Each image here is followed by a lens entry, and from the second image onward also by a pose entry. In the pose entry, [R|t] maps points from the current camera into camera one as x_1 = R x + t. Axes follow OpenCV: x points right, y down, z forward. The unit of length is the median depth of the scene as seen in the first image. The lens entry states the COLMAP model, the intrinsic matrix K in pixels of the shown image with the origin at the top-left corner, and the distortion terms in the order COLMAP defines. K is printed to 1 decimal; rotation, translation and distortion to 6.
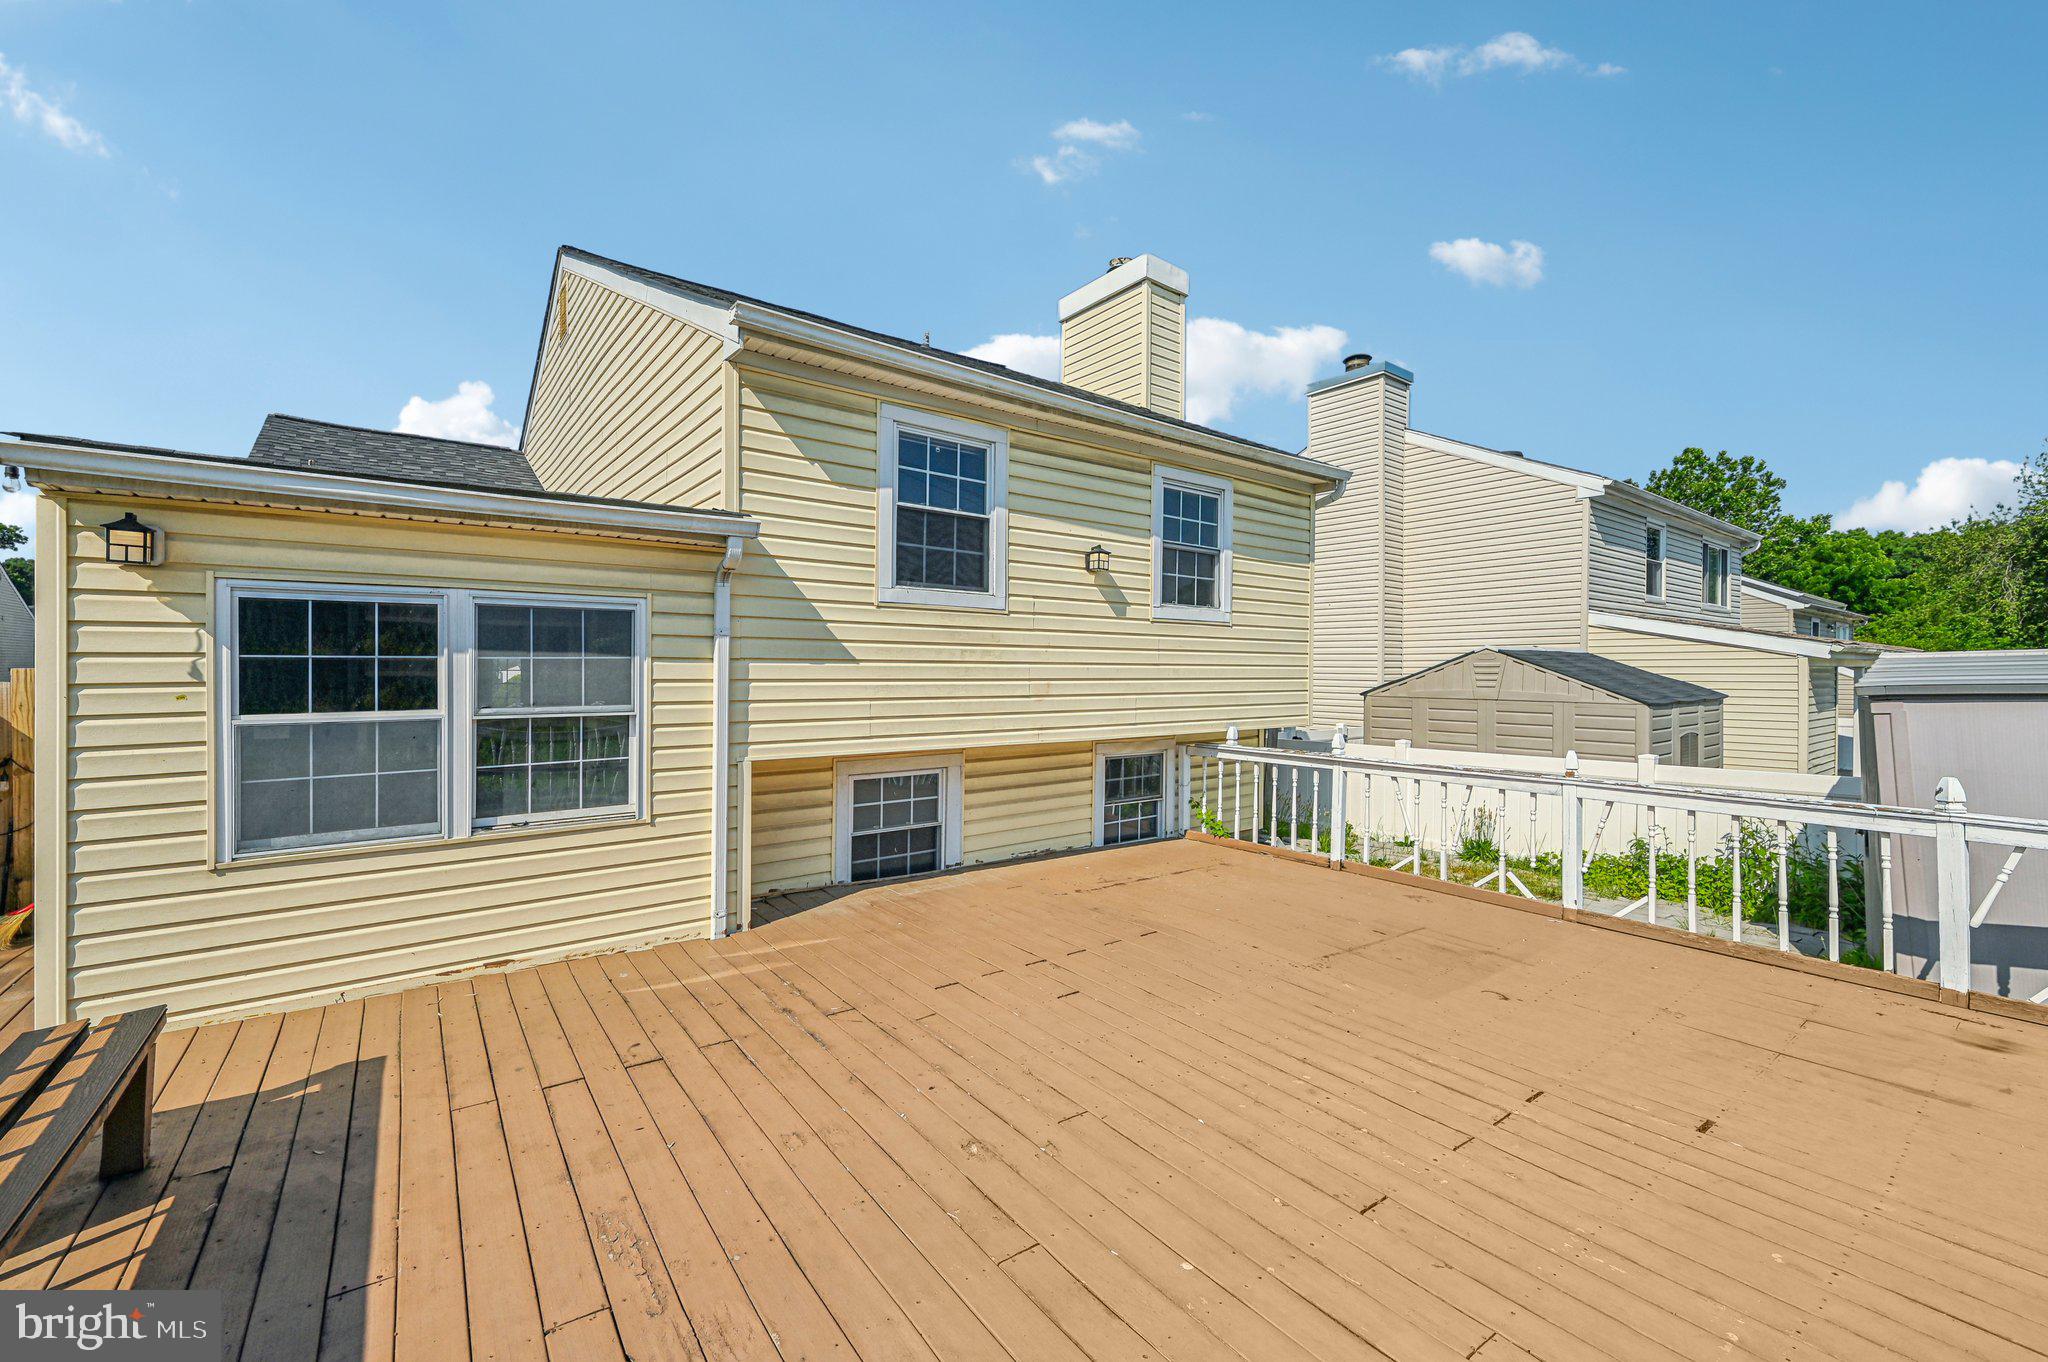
lens RADIAL K [[835.1, 0, 1066.9], [0, 835.1, 675.1], [0, 0, 1]] dist [-0.000691, -0.000039]
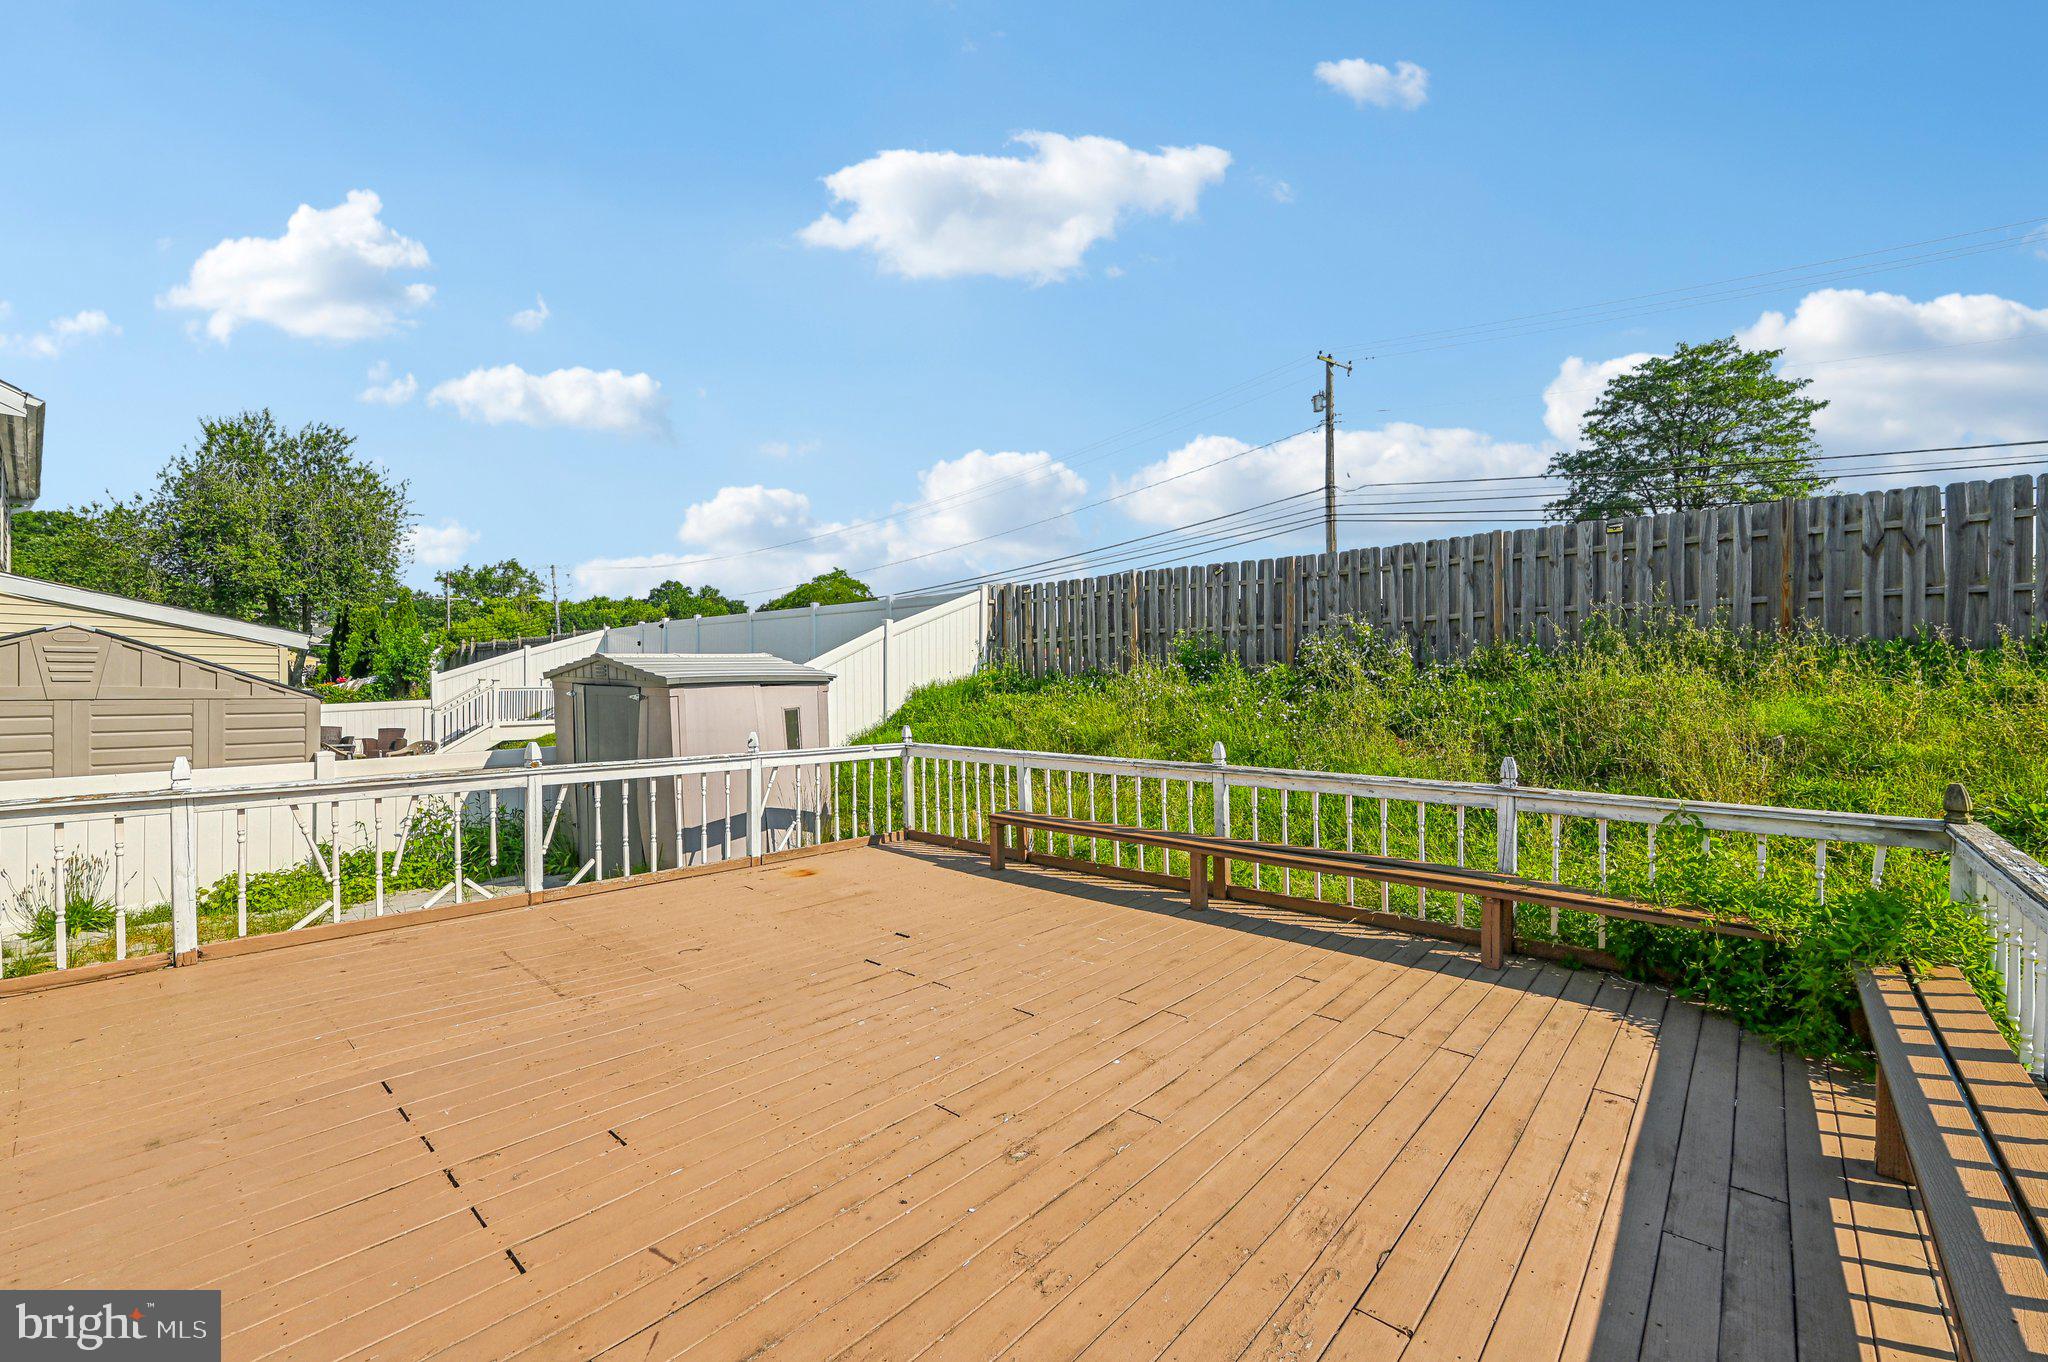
lens RADIAL K [[837.8, 0, 1030.7], [0, 837.8, 683.6], [0, 0, 1]] dist [0.000902, 0.000148]
pose [[-0.179462, -0.017588, 0.983608, -0.847941], [-0.011355, 0.999811, 0.015806, -0.009859], [-0.983699, -0.008333, -0.179628, 0.910480]]
